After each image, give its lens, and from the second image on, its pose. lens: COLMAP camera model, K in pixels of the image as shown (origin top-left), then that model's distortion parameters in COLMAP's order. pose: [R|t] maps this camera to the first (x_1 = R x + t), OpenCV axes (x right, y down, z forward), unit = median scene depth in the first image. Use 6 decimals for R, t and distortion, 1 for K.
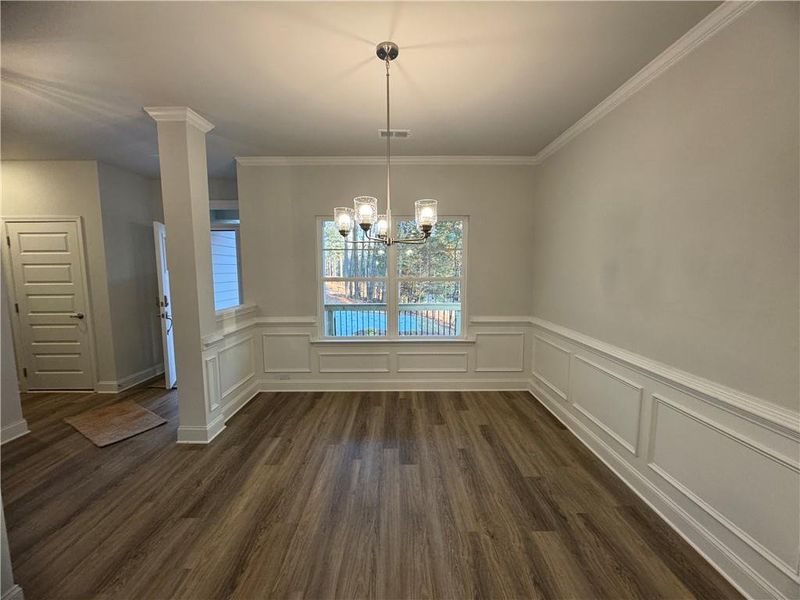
lens RADIAL K [[317.1, 0, 399.6], [0, 317.1, 299.6], [0, 0, 1]] dist [-0.002320, 0.000597]
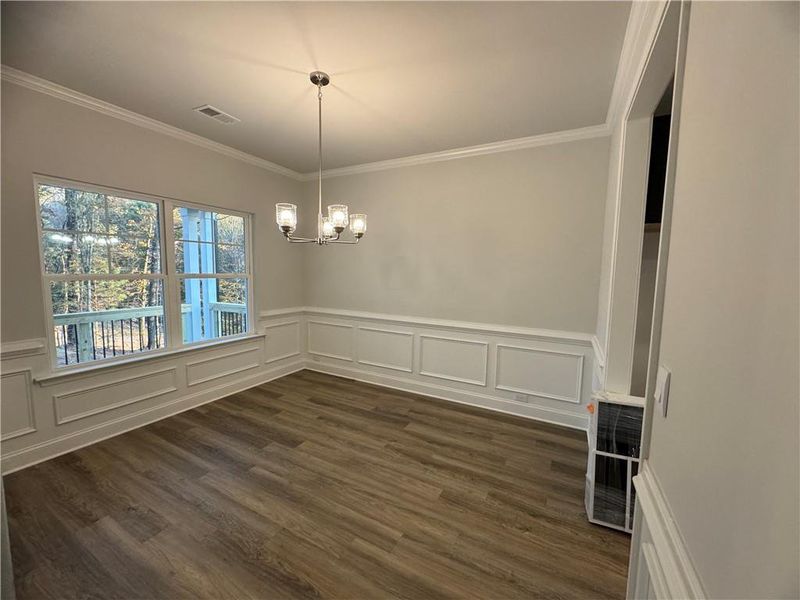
lens RADIAL K [[317.1, 0, 398.9], [0, 317.1, 299.8], [0, 0, 1]] dist [-0.002320, 0.000597]
pose [[0.479577, -0.070189, 0.874688, -0.605515], [0.066333, 0.996844, 0.043623, -0.000761], [-0.874989, 0.037100, 0.482719, 0.130144]]
